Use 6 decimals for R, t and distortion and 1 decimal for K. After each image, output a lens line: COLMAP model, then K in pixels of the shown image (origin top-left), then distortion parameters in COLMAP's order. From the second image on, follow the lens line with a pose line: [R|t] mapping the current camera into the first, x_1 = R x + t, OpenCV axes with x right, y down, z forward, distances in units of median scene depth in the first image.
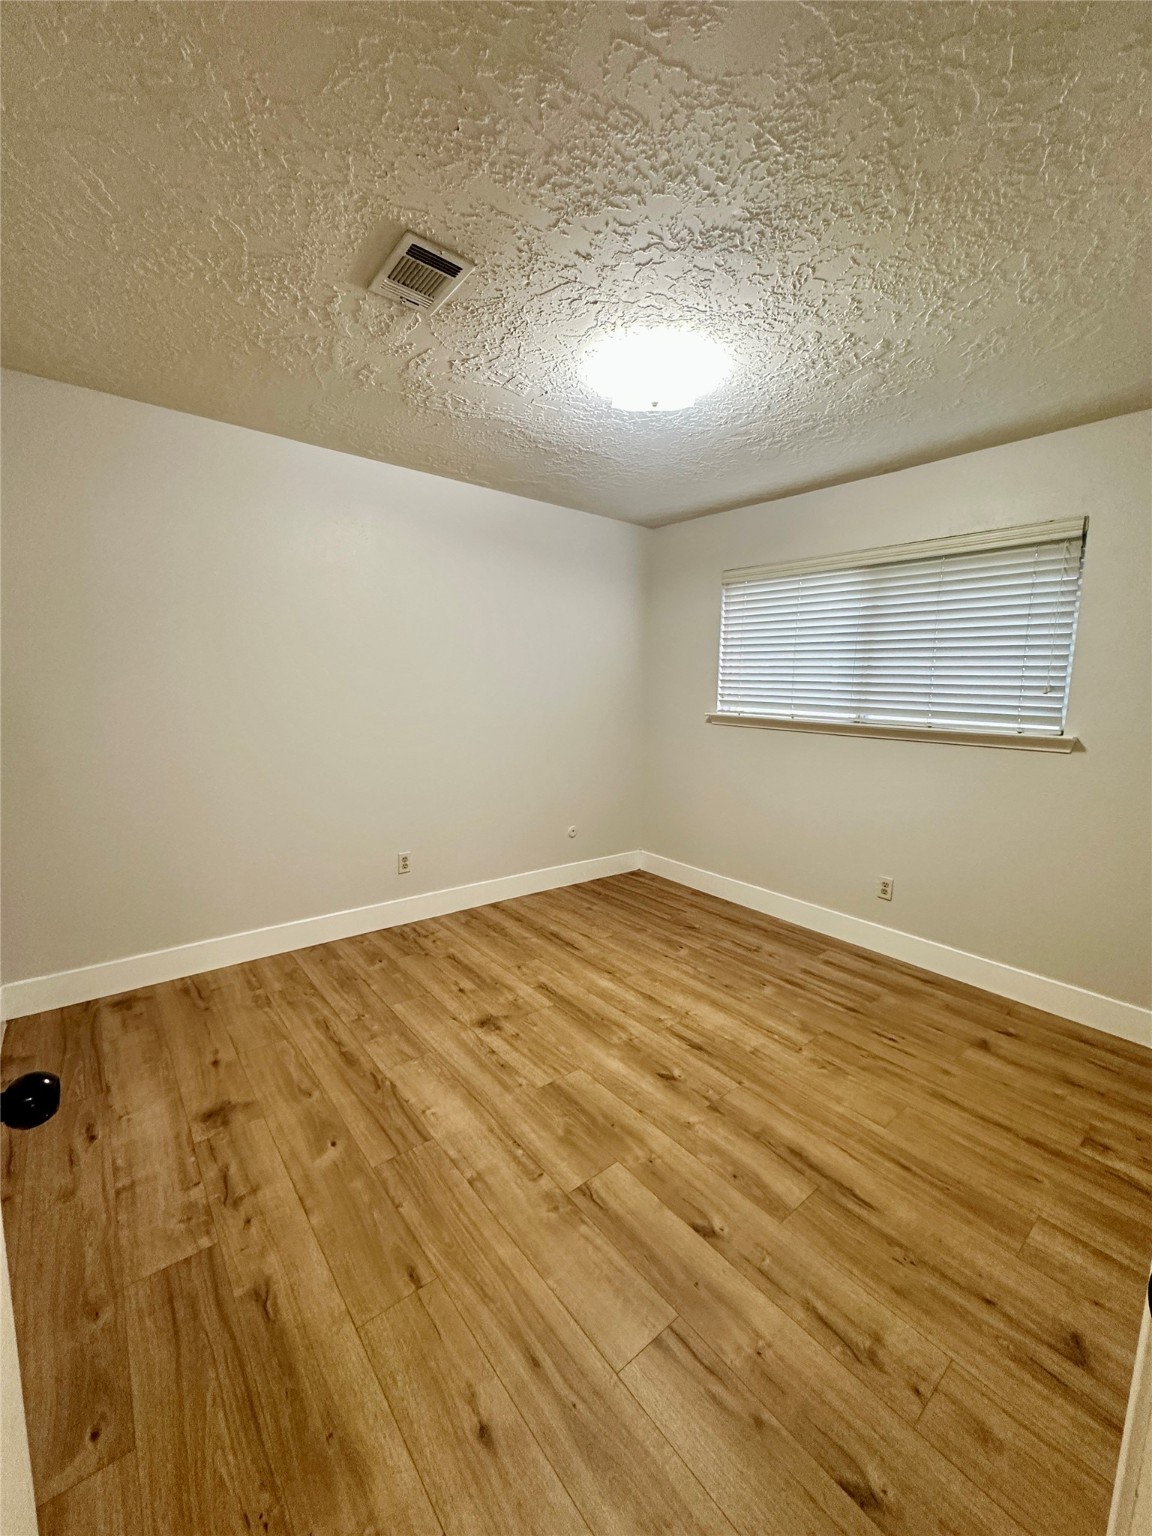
lens RADIAL K [[621.6, 0, 569.9], [0, 621.6, 772.5], [0, 0, 1]] dist [0.000672, -0.000975]
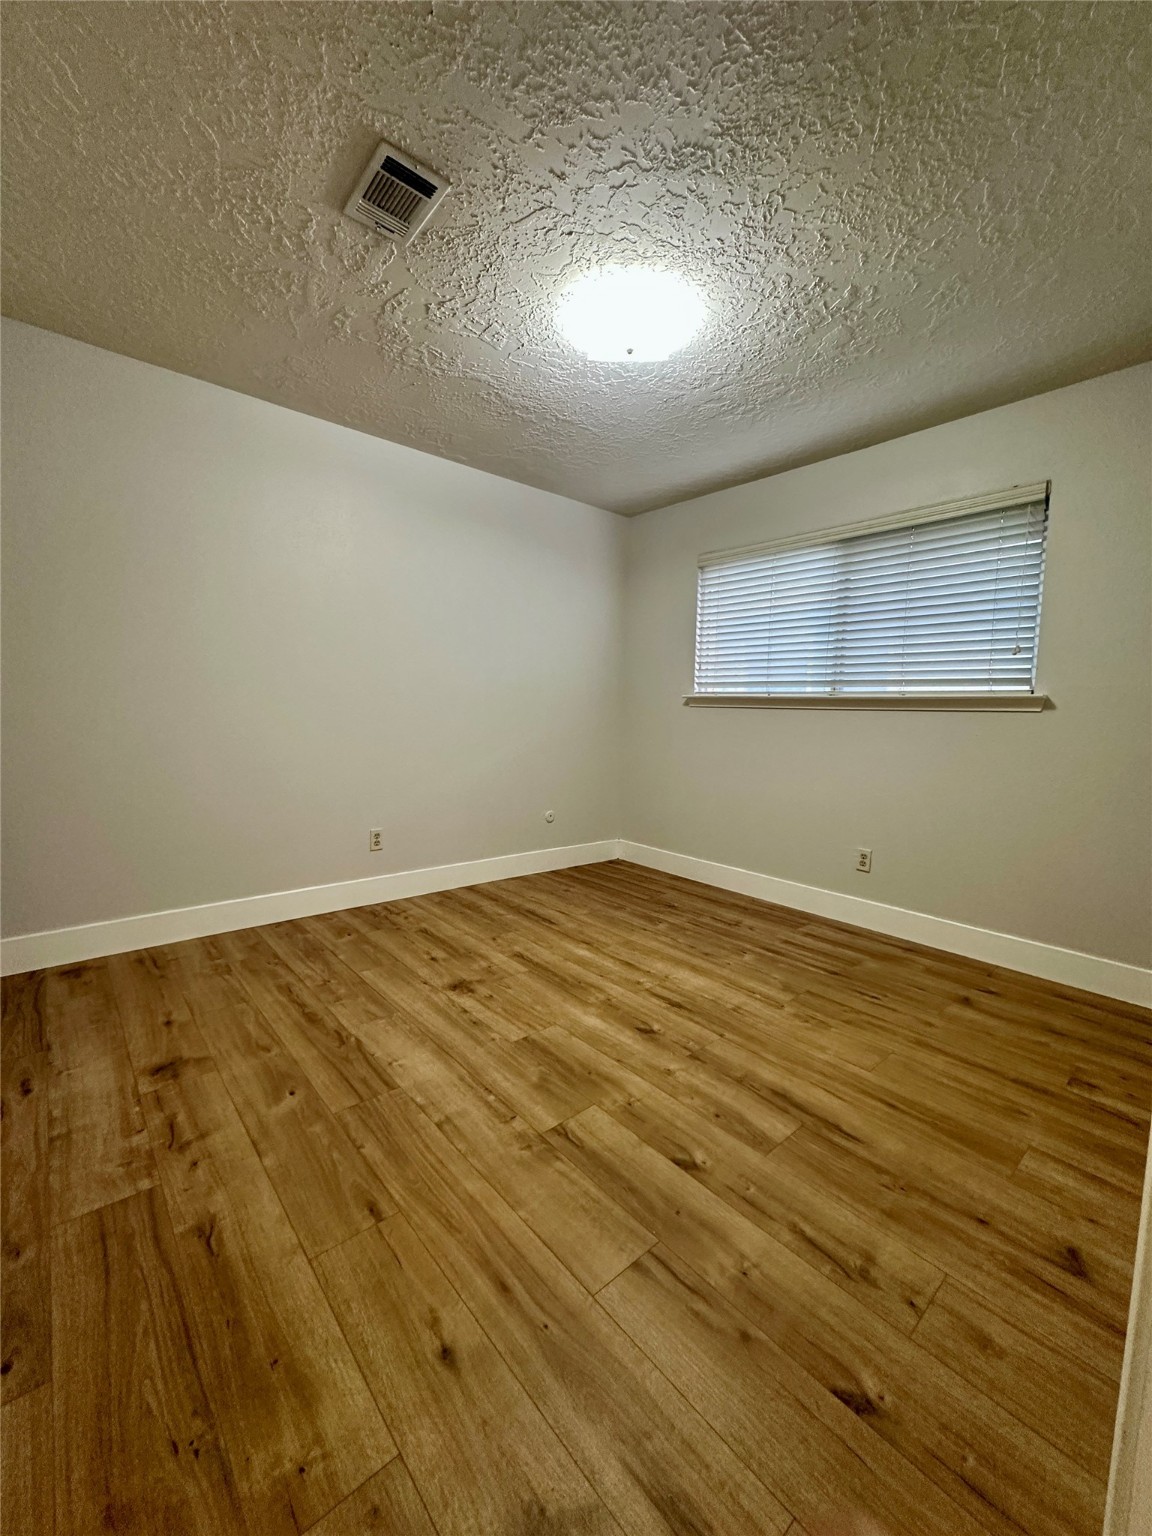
lens RADIAL K [[621.6, 0, 570.3], [0, 621.6, 763.5], [0, 0, 1]] dist [0.000672, -0.000975]
pose [[0.999410, 0.000731, 0.034333, 0.007258], [0.000777, 0.999036, -0.043889, 0.160918], [-0.034332, 0.043890, 0.998446, 0.031837]]
